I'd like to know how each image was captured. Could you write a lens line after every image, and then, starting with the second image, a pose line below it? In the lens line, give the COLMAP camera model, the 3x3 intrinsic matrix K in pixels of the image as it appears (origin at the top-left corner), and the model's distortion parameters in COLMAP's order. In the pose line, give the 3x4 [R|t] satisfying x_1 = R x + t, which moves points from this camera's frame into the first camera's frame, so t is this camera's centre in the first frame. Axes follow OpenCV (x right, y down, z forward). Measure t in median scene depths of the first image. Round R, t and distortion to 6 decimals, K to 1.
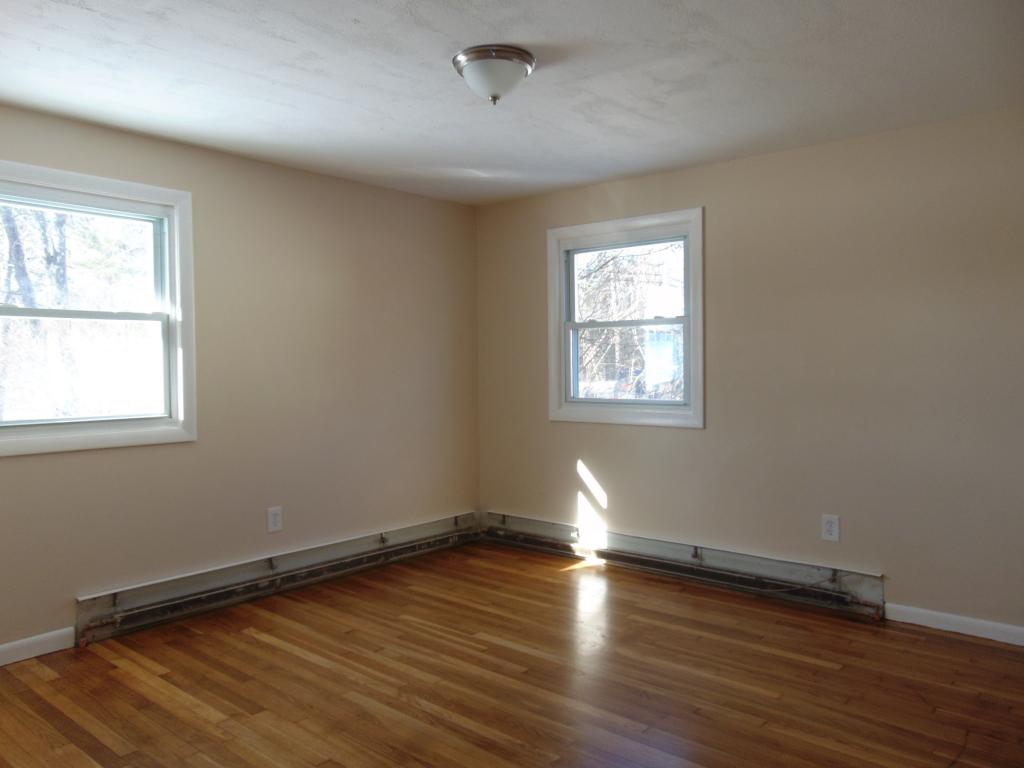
lens RADIAL K [[766.3, 0, 507.9], [0, 766.3, 383.4], [0, 0, 1]] dist [-0.005272, 0.019757]
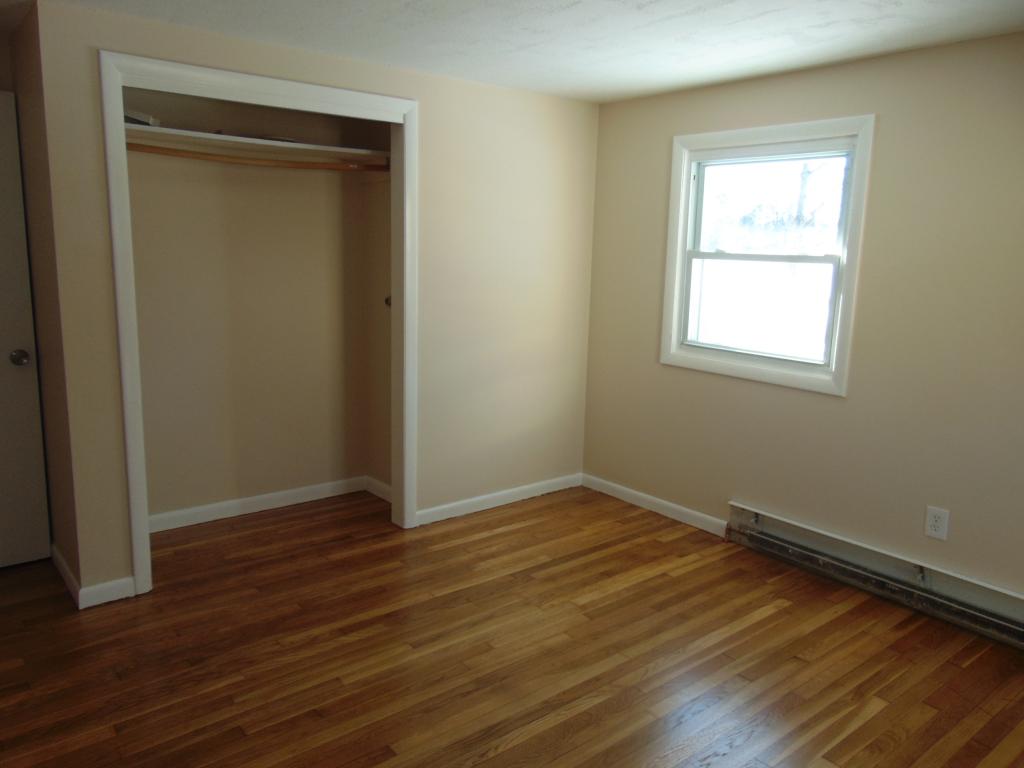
lens RADIAL K [[766.3, 0, 508.2], [0, 766.3, 385.1], [0, 0, 1]] dist [-0.005272, 0.019757]
pose [[-0.169619, 0.185323, -0.967928, 0.598791], [-0.056388, 0.978726, 0.197272, -0.106561], [0.983895, 0.088041, -0.155561, 0.825295]]
